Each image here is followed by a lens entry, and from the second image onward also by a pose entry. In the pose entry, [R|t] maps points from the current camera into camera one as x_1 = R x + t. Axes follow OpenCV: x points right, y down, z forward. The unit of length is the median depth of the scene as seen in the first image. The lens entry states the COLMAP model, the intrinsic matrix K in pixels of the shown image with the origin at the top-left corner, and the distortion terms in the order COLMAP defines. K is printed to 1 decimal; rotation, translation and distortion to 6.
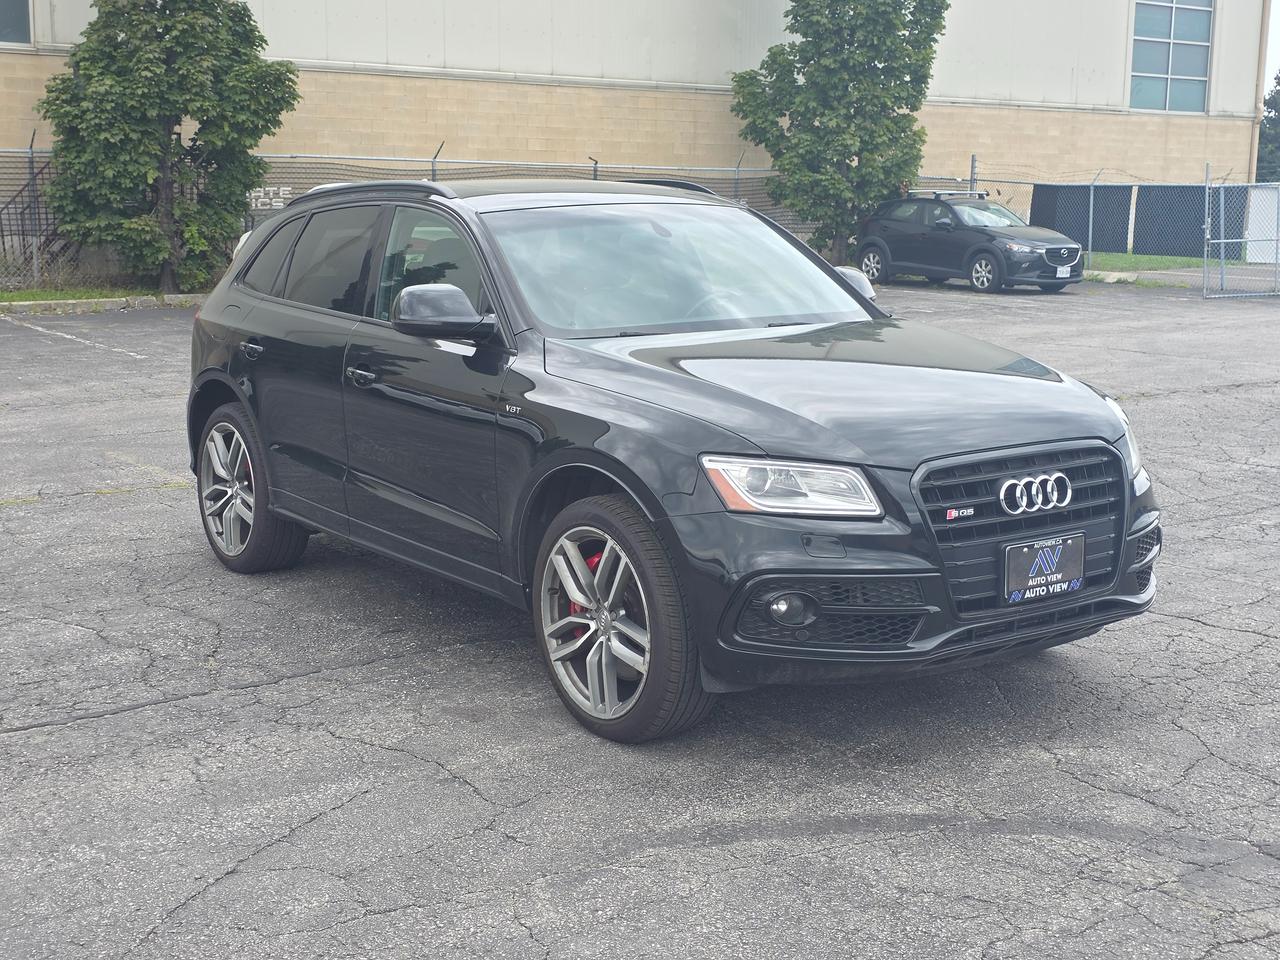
lens RADIAL K [[1710.0, 0, 631.4], [0, 1710.0, 476.1], [0, 0, 1]] dist [0.159774, -0.434459]
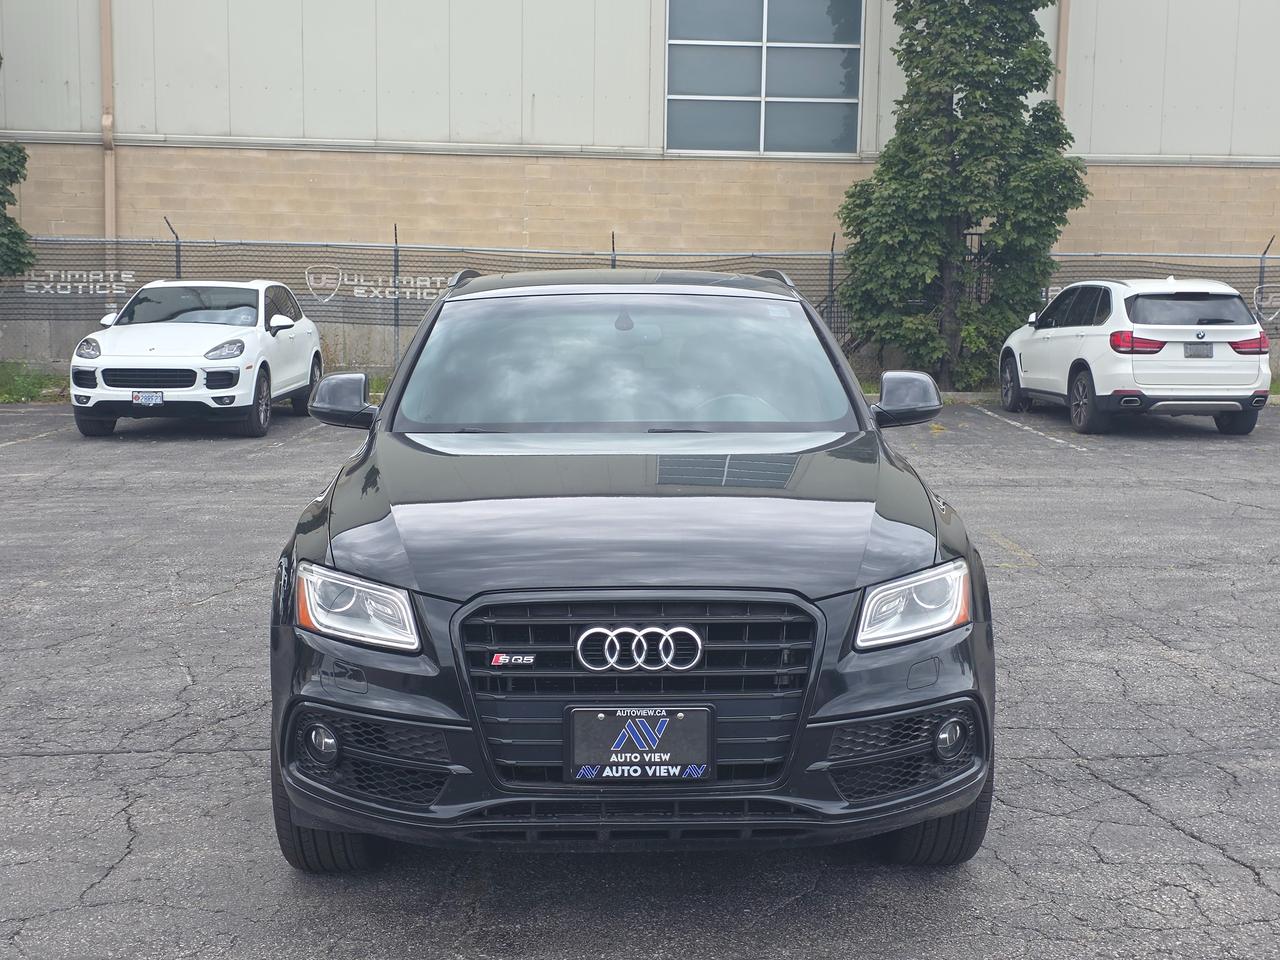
lens RADIAL K [[1710.0, 0, 631.4], [0, 1710.0, 476.1], [0, 0, 1]] dist [0.159774, -0.434459]
pose [[0.831866, 0.064801, -0.551181, 0.144723], [-0.096640, 0.994900, -0.028885, -0.010142], [0.546498, 0.077294, 0.833886, 0.069722]]
